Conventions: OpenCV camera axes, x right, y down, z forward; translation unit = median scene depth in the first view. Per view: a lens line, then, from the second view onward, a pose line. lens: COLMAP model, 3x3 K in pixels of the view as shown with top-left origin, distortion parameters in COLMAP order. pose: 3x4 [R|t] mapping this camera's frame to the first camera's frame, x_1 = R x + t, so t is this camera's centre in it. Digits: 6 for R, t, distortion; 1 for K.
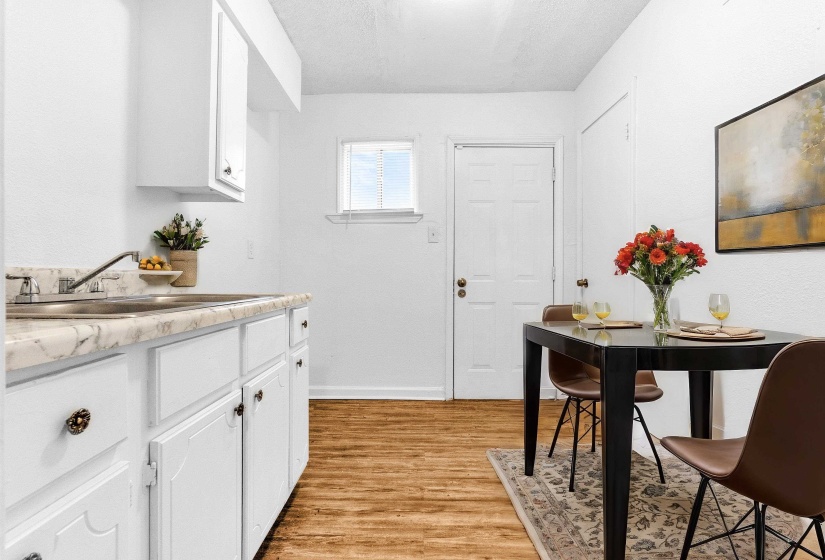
lens RADIAL K [[362.9, 0, 400.5], [0, 362.9, 277.8], [0, 0, 1]] dist [-0.007326, 0.001450]
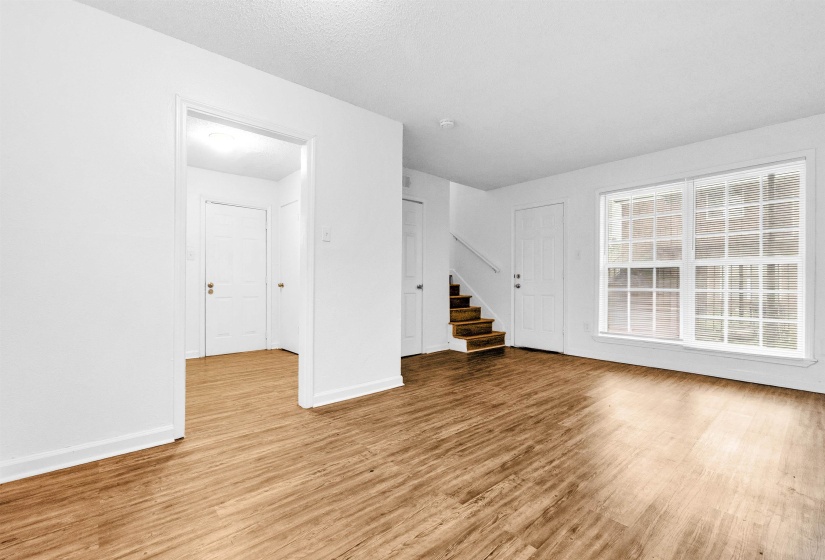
lens RADIAL K [[362.9, 0, 406.2], [0, 362.9, 285.1], [0, 0, 1]] dist [-0.007326, 0.001450]
pose [[0.729657, -0.004289, 0.683799, -0.582050], [-0.001658, 0.999966, 0.008041, -0.003731], [-0.683811, -0.007001, 0.729626, -1.527744]]
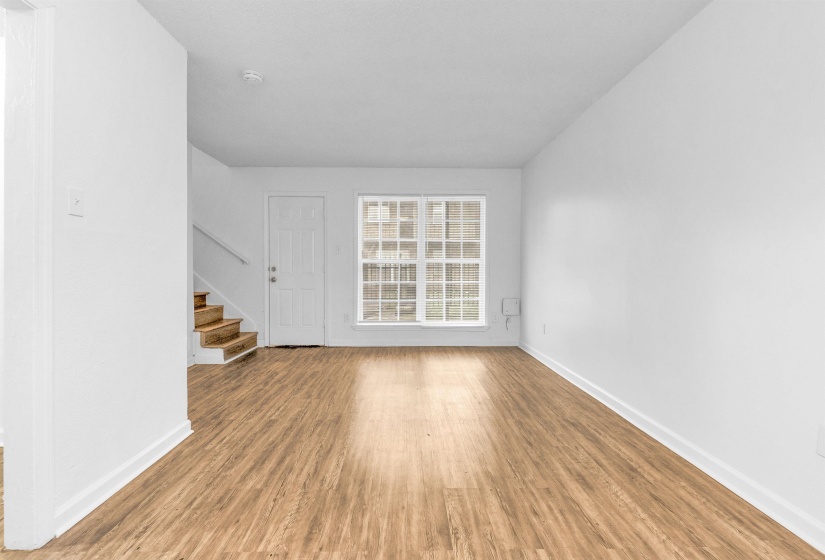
lens RADIAL K [[362.9, 0, 410.3], [0, 362.9, 273.5], [0, 0, 1]] dist [-0.007326, 0.001450]
pose [[-0.052434, -0.013415, 0.998534, -0.647480], [-0.003614, 0.999906, 0.013244, -0.070170], [-0.998618, -0.002914, -0.052477, -0.745696]]
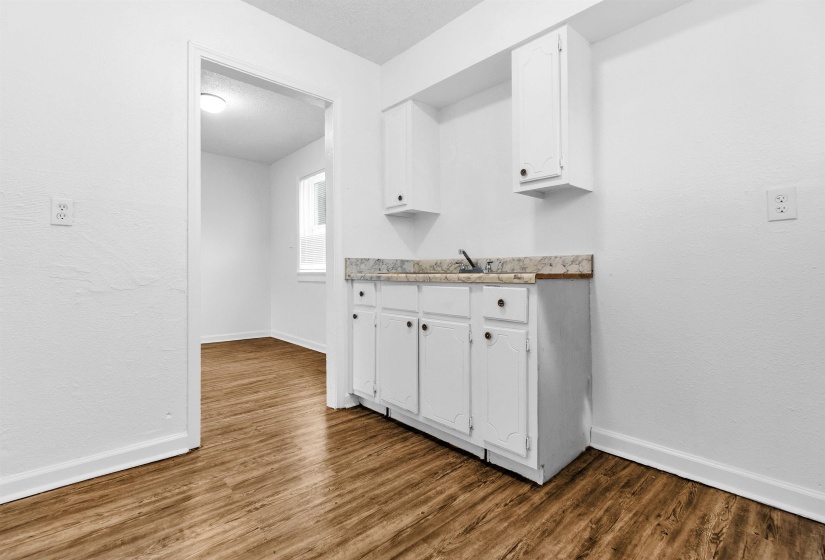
lens RADIAL K [[370.5, 0, 412.9], [0, 370.5, 269.7], [0, 0, 1]] dist [-0.008017, 0.001641]
pose [[-0.709304, -0.006702, -0.704871, 0.653854], [0.001390, 0.999940, -0.010906, 0.046618], [0.704901, -0.008715, -0.709252, 1.592900]]
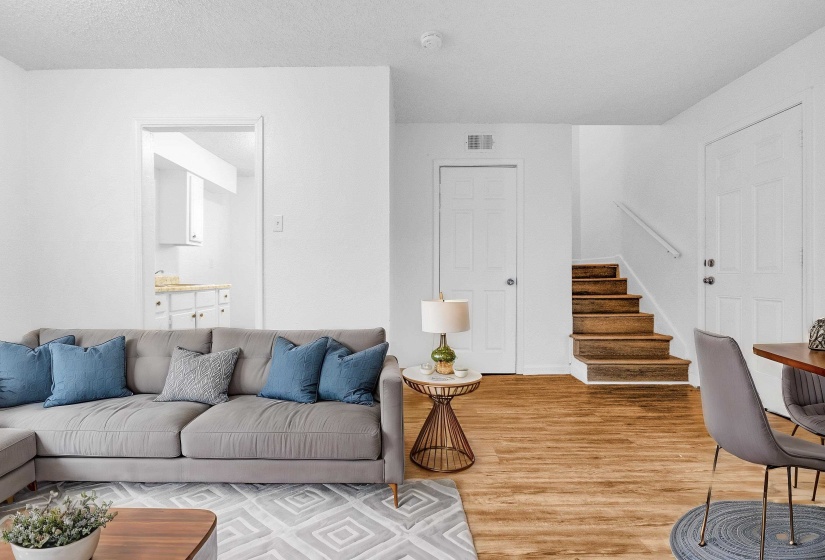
lens RADIAL K [[362.9, 0, 410.3], [0, 362.9, 276.0], [0, 0, 1]] dist [-0.007326, 0.001450]
pose [[0.999438, -0.006895, 0.032814, 0.943953], [0.006827, 0.999974, 0.002157, -0.008102], [-0.032828, -0.001931, 0.999459, -1.577776]]
